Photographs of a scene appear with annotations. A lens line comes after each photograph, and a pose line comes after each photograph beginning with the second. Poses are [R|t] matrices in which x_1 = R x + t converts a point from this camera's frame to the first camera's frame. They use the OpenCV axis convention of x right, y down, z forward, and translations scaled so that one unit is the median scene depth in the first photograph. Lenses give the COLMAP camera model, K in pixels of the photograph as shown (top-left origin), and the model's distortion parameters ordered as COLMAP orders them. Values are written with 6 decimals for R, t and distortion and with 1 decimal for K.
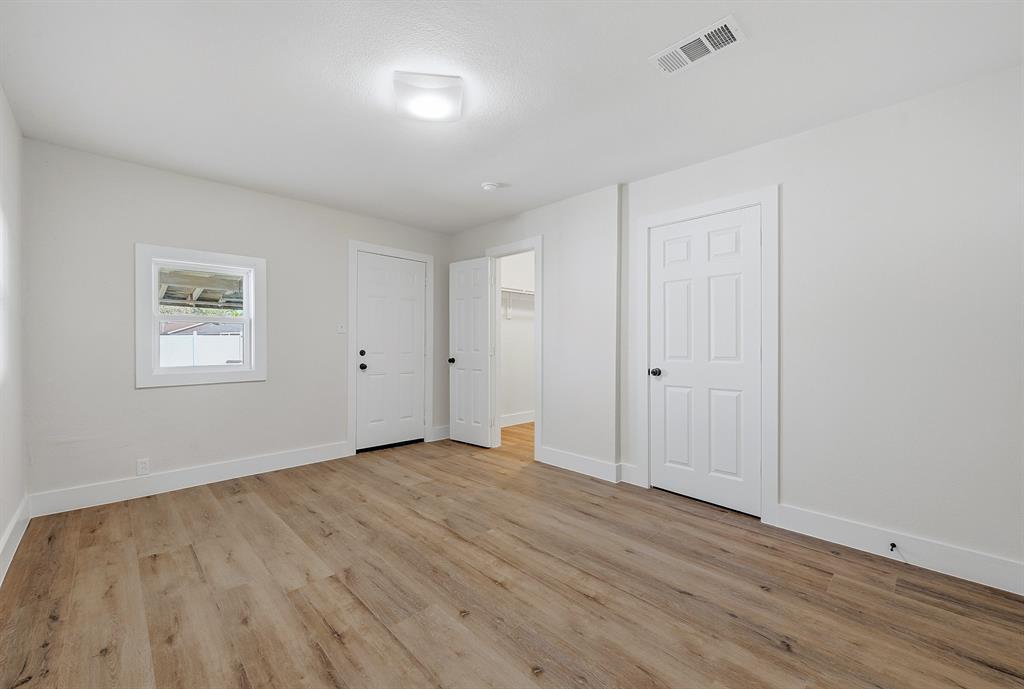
lens RADIAL K [[407.4, 0, 511.7], [0, 407.4, 343.2], [0, 0, 1]] dist [-0.002980, 0.000213]
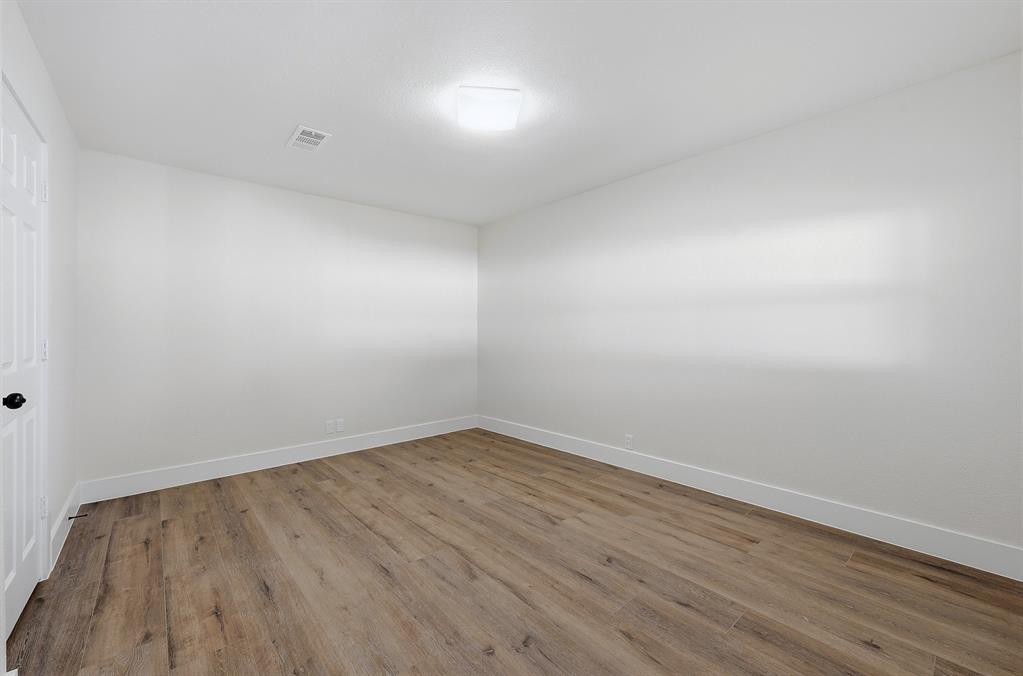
lens RADIAL K [[408.7, 0, 511.7], [0, 408.7, 335.5], [0, 0, 1]] dist [-0.001624, 0.000008]
pose [[-0.998104, -0.000122, 0.061557, -0.316653], [0.000312, 0.999975, 0.007040, -0.005707], [-0.061557, 0.007046, -0.998079, 1.980217]]
